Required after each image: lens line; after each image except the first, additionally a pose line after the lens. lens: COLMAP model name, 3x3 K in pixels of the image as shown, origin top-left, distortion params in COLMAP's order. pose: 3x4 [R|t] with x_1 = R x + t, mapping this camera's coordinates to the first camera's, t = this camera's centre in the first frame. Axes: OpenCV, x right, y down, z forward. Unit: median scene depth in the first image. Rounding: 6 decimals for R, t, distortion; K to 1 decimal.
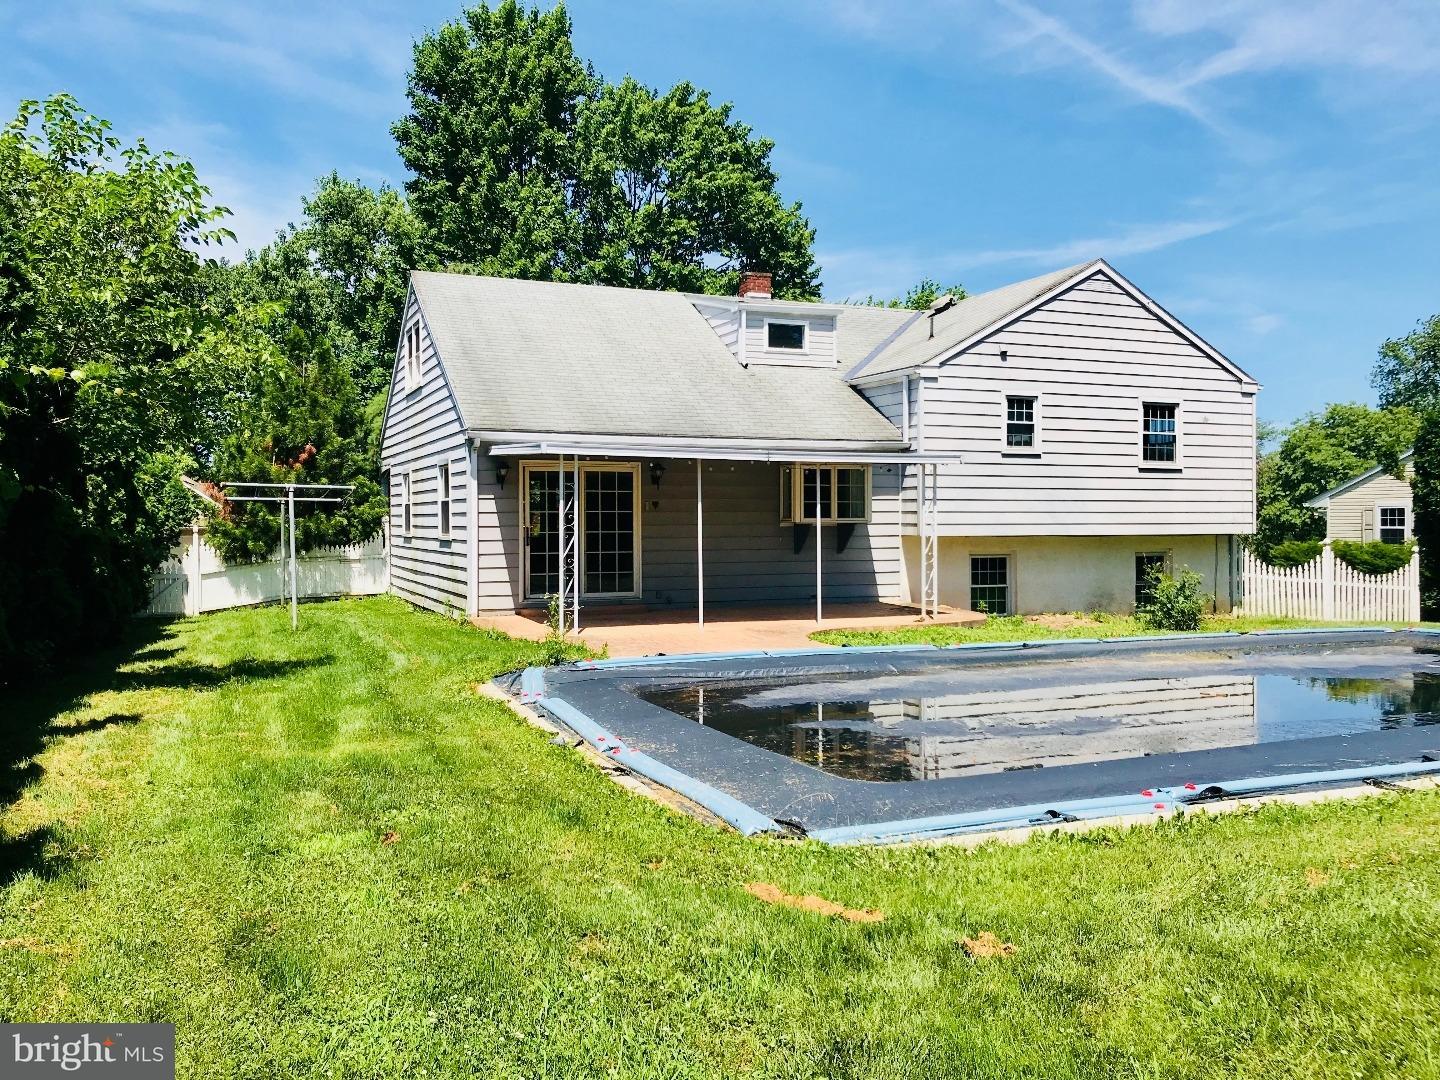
lens RADIAL K [[1209.5, 0, 726.2], [0, 1209.5, 533.8], [0, 0, 1]] dist [0.063975, -0.050685]
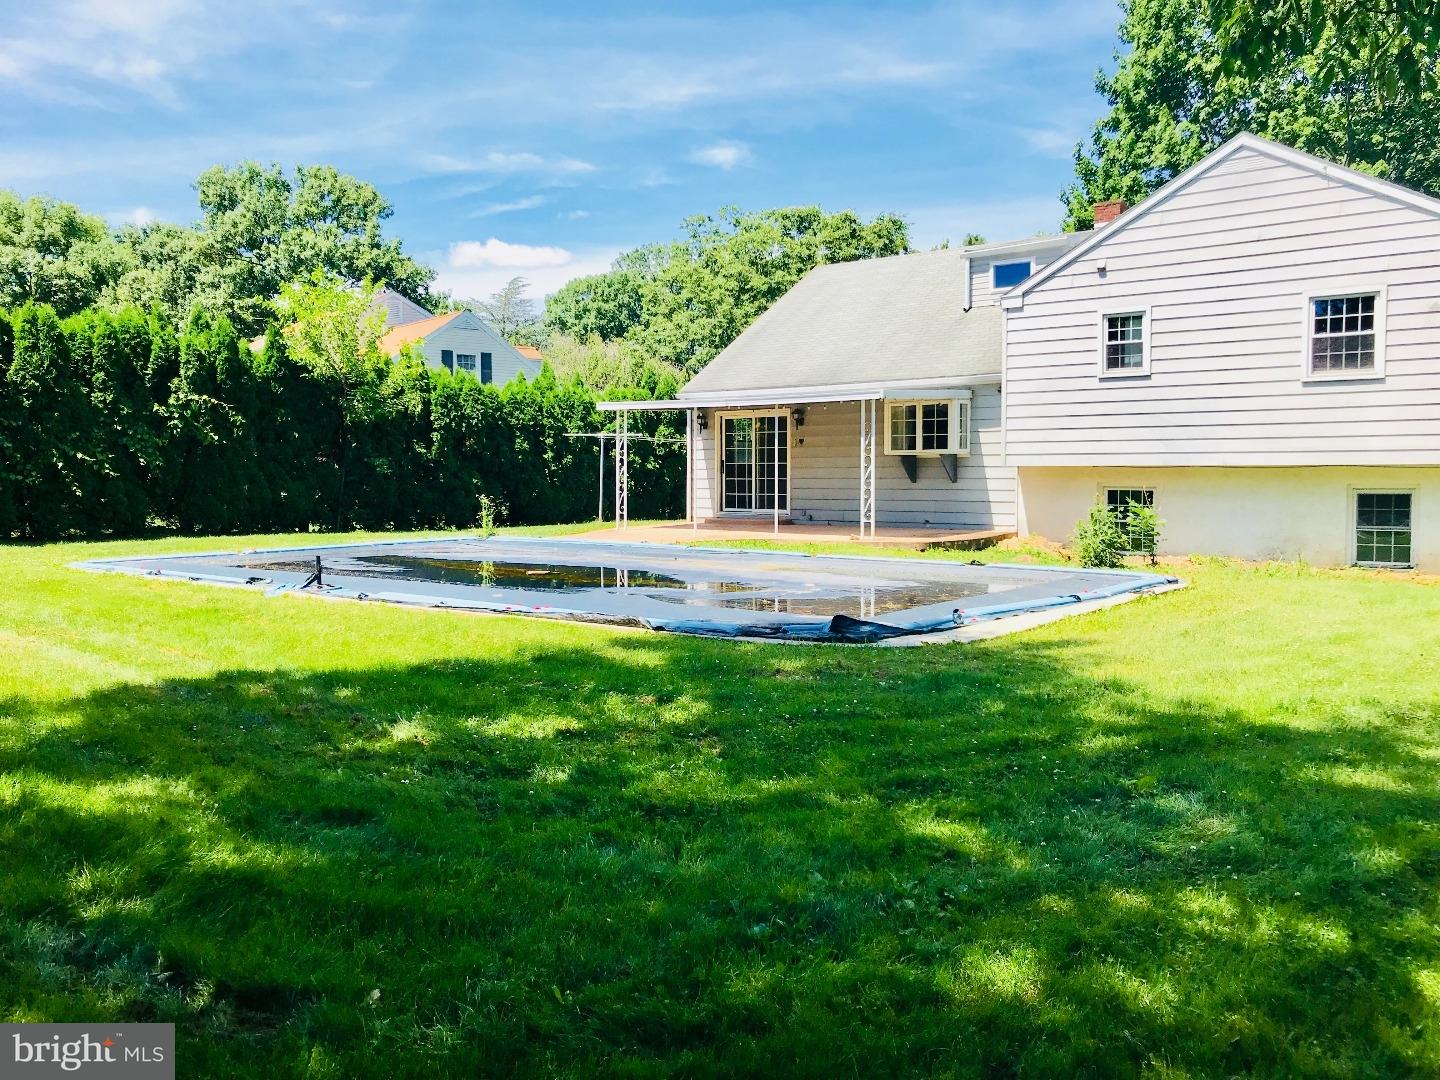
lens RADIAL K [[1209.5, 0, 705.9], [0, 1209.5, 536.6], [0, 0, 1]] dist [0.063975, -0.050685]
pose [[0.473832, 0.049342, -0.879232, 0.902781], [-0.007588, 0.998621, 0.051952, 0.009401], [0.880583, -0.017945, 0.473553, 0.283060]]
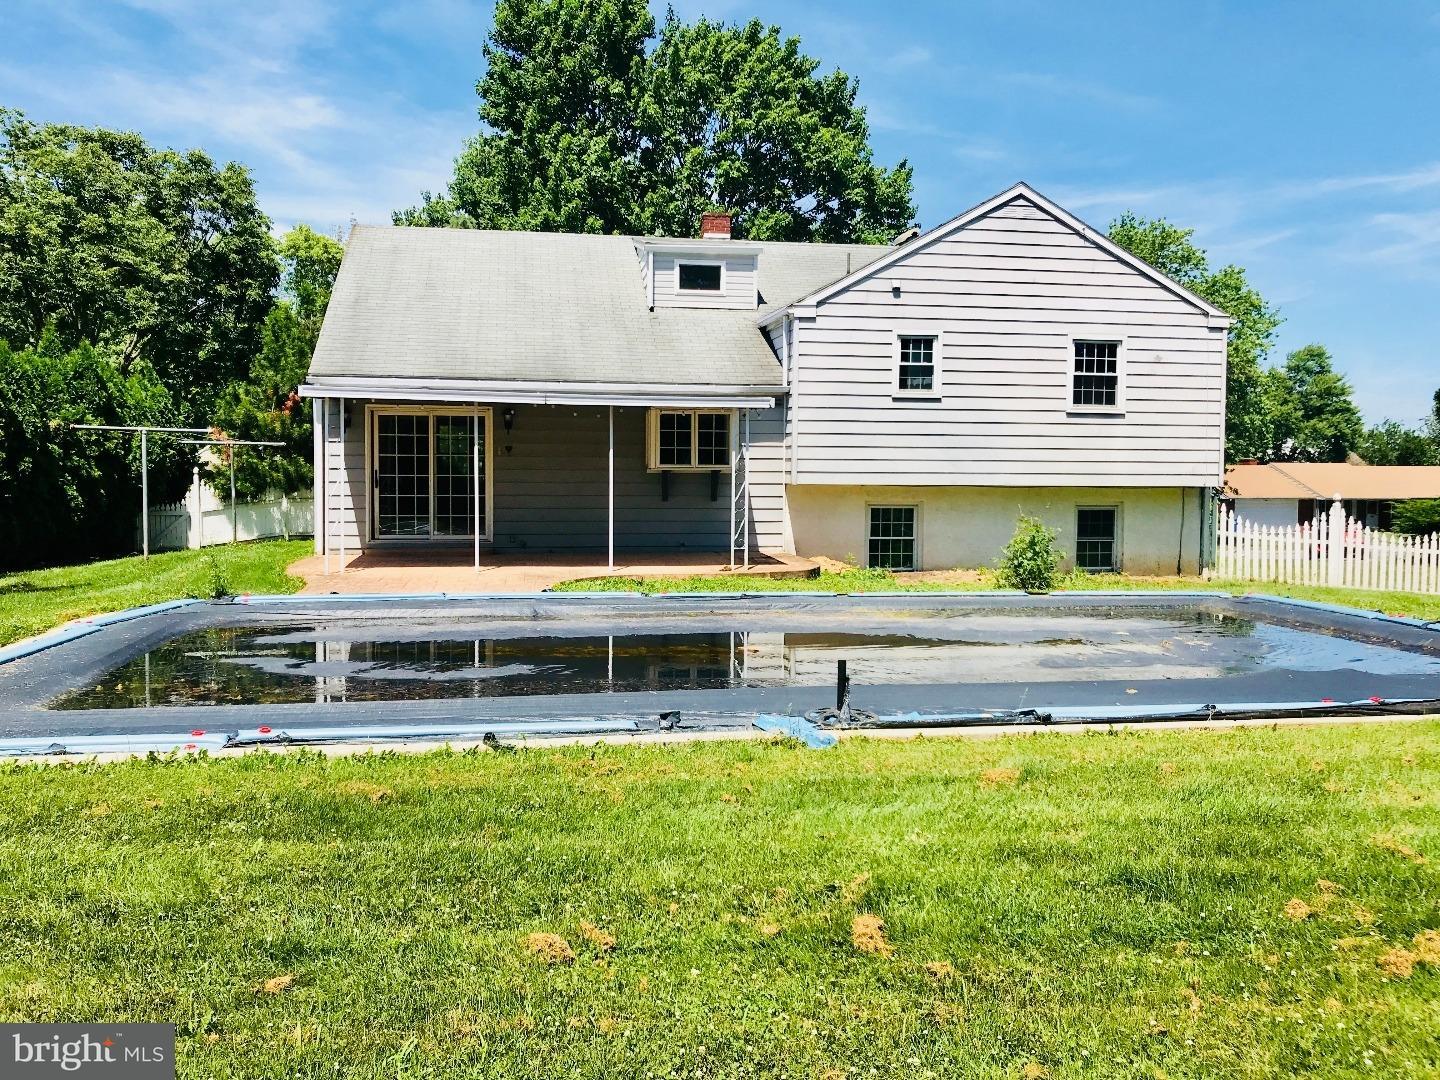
lens RADIAL K [[1209.5, 0, 723.4], [0, 1209.5, 531.4], [0, 0, 1]] dist [0.063975, -0.050685]
pose [[0.970838, 0.021529, -0.238769, 0.321538], [-0.012381, 0.999133, 0.039750, 0.001766], [0.239418, -0.035635, 0.970262, 0.054925]]
